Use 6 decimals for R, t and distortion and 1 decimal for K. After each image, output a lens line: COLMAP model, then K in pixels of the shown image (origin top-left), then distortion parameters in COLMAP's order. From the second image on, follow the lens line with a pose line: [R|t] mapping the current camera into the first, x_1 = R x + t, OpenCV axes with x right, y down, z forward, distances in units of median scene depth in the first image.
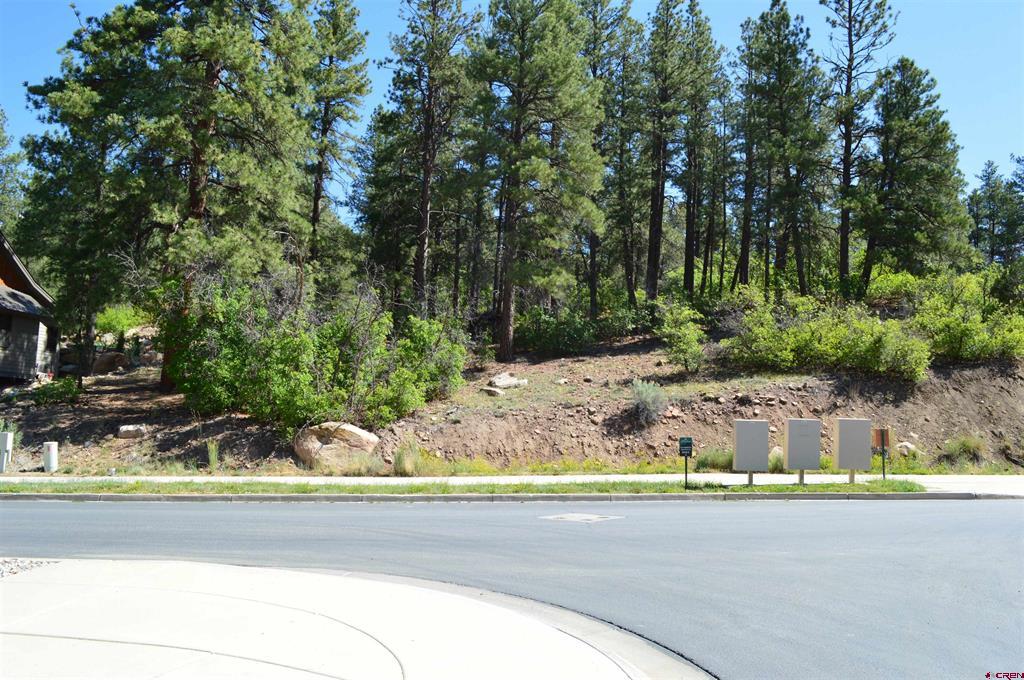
lens RADIAL K [[821.9, 0, 508.8], [0, 821.9, 341.8], [0, 0, 1]] dist [-0.090082, 0.019531]
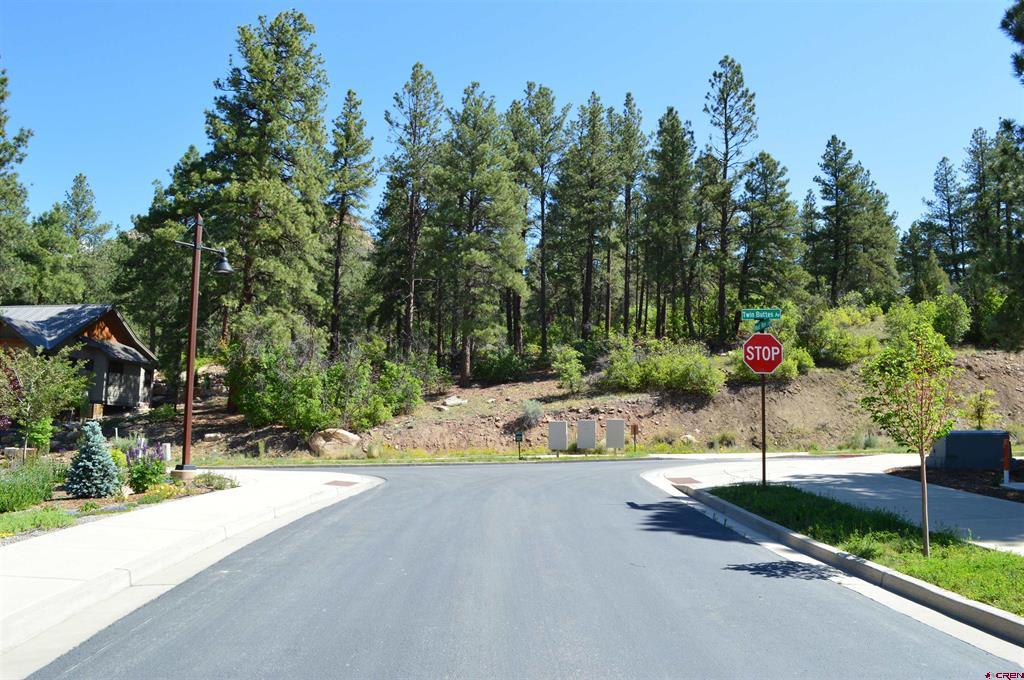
lens RADIAL K [[821.9, 0, 509.9], [0, 821.9, 343.4], [0, 0, 1]] dist [-0.090082, 0.019531]
pose [[0.997960, -0.026564, -0.058052, 0.201075], [0.025306, 0.999431, -0.022291, -0.023250], [0.058611, 0.020776, 0.998065, -0.524346]]
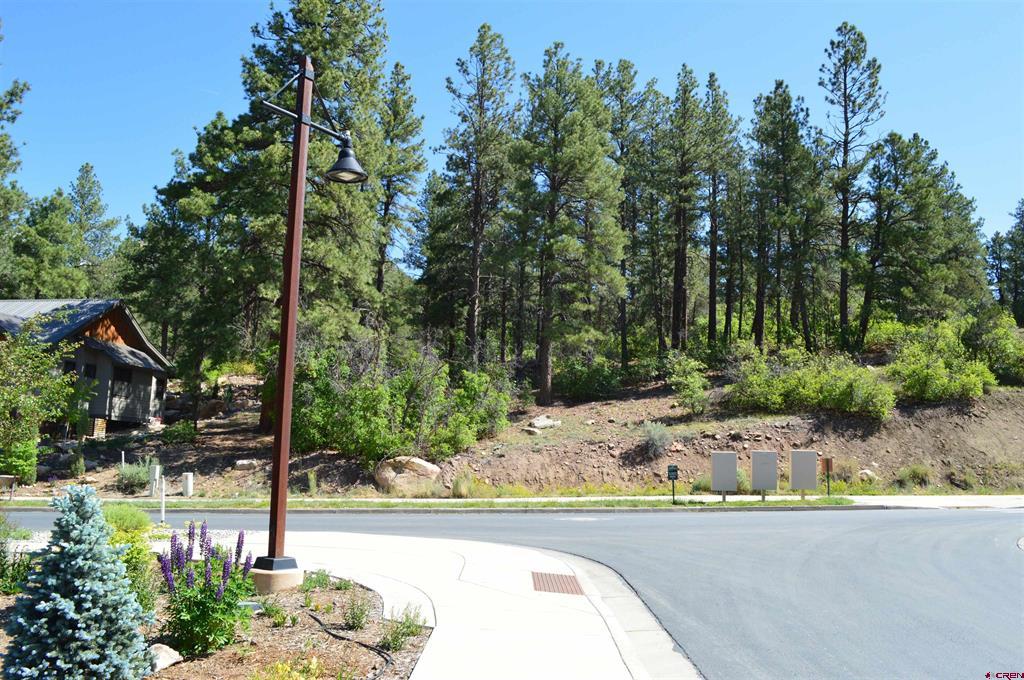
lens RADIAL K [[821.9, 0, 508.7], [0, 821.9, 342.4], [0, 0, 1]] dist [-0.090082, 0.019531]
pose [[0.997899, -0.013924, -0.063280, 0.025310], [0.011035, 0.998891, -0.045773, -0.015722], [0.063847, 0.044979, 0.996946, -0.223613]]
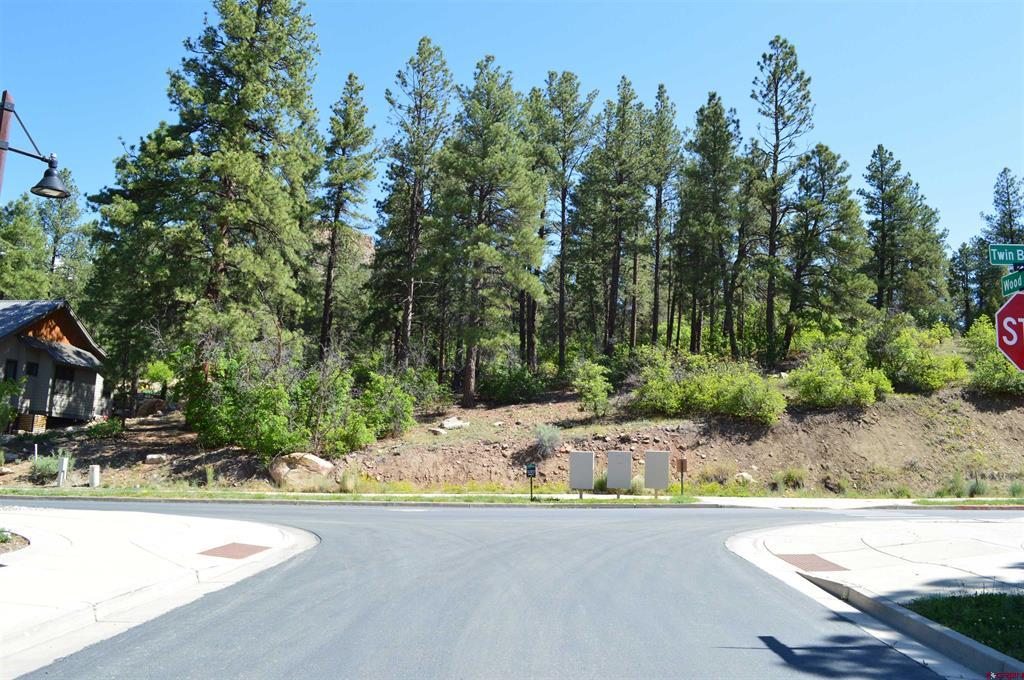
lens RADIAL K [[821.9, 0, 509.7], [0, 821.9, 343.4], [0, 0, 1]] dist [-0.090082, 0.019531]
pose [[0.997293, -0.003947, -0.073428, 0.185307], [0.000018, 0.998571, -0.053441, -0.007609], [0.073534, 0.053295, 0.995868, -0.255877]]
